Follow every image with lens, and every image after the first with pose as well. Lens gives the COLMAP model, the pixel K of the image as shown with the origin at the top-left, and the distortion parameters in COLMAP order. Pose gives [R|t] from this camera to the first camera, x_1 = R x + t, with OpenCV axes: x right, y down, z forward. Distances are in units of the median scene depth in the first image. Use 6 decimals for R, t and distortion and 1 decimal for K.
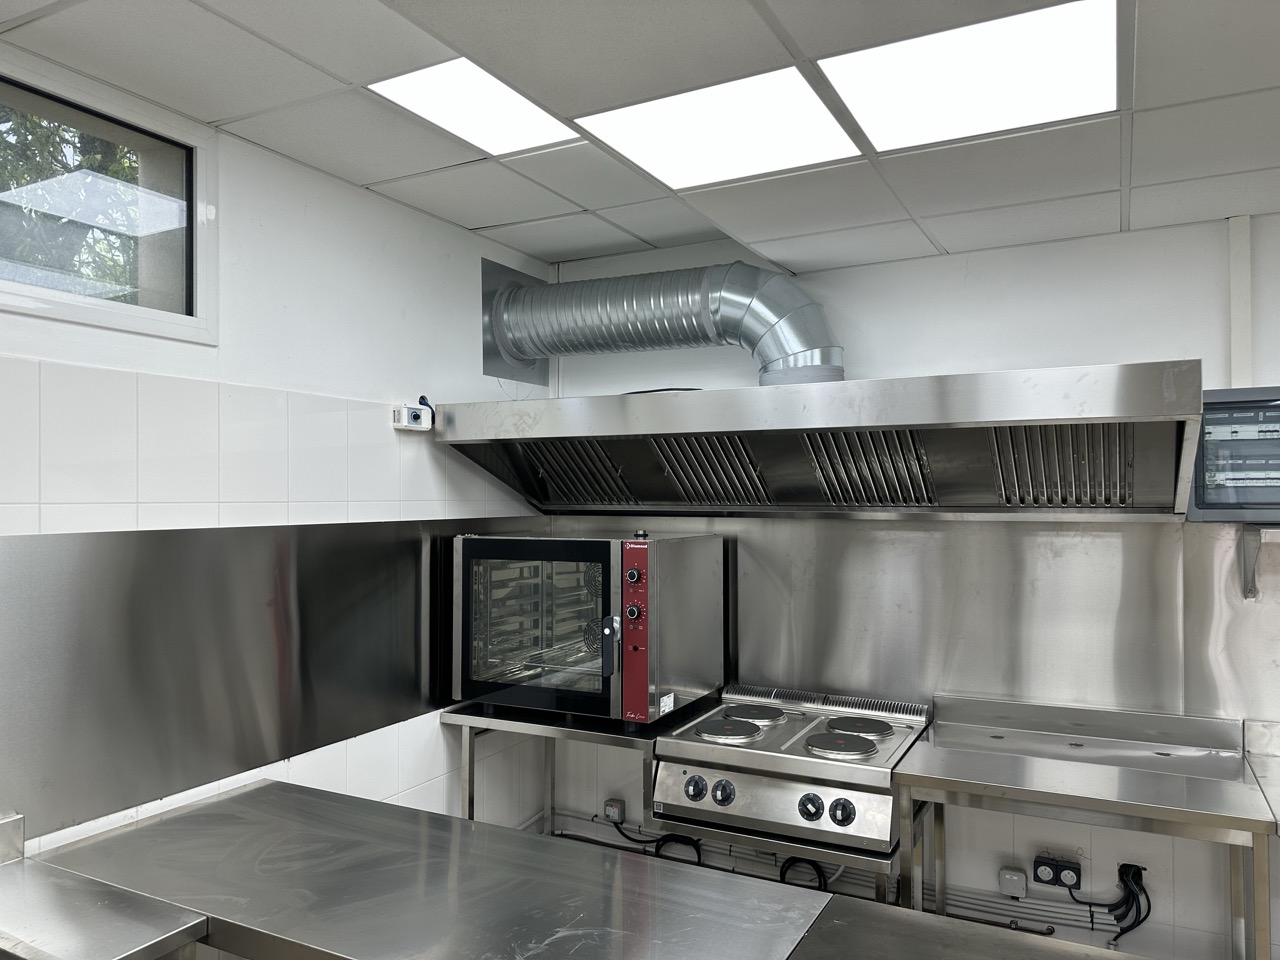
lens RADIAL K [[913.8, 0, 646.6], [0, 913.8, 482.2], [0, 0, 1]] dist [0.036710, -0.028604]
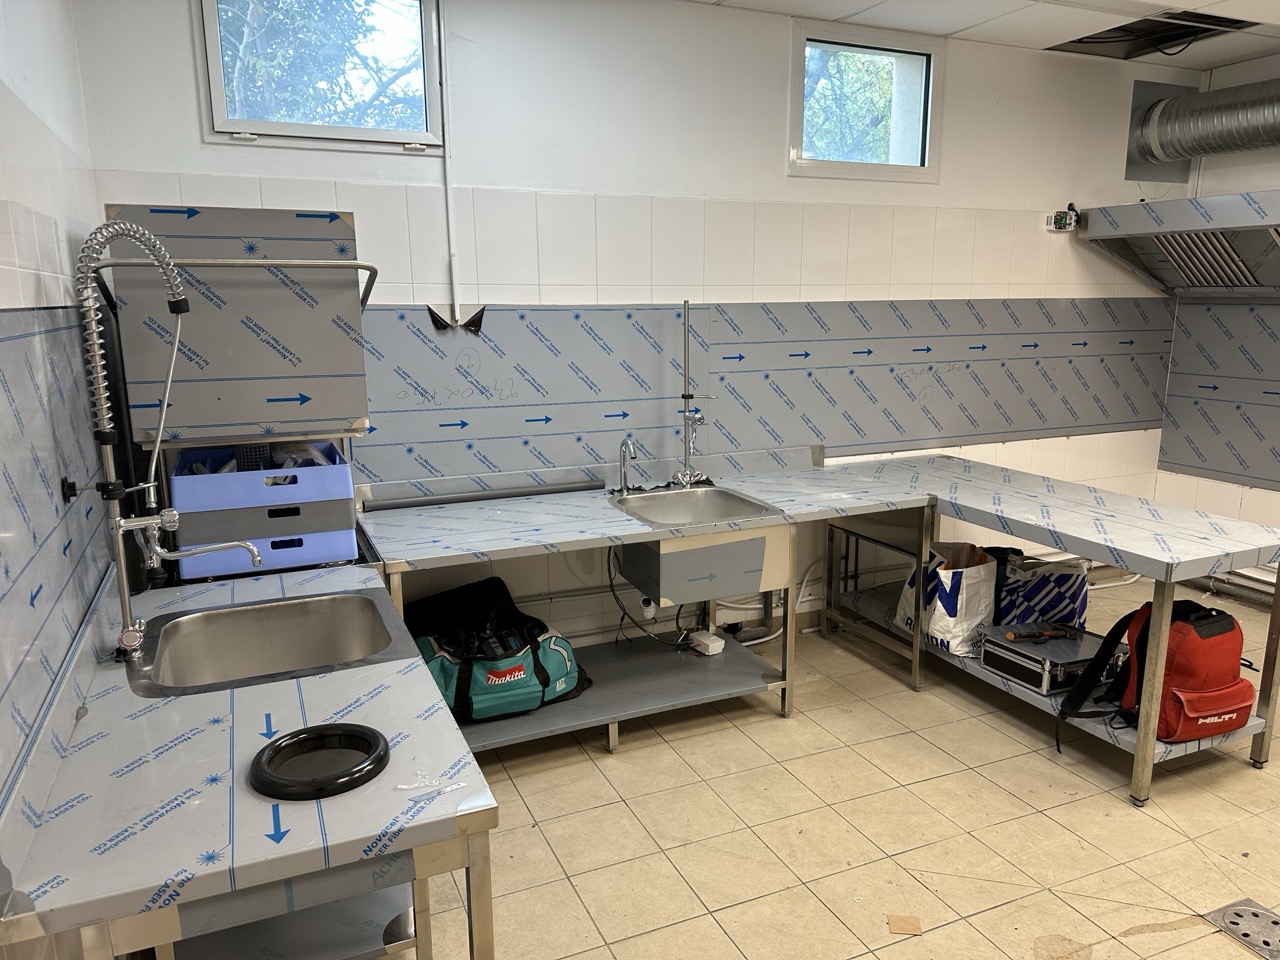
lens RADIAL K [[913.8, 0, 638.8], [0, 913.8, 483.4], [0, 0, 1]] dist [0.036710, -0.028604]
pose [[0.784418, 0.126677, -0.607158, 0.134211], [0.013252, 0.975274, 0.220600, -0.000116], [0.620090, -0.181089, 0.763344, -0.509100]]
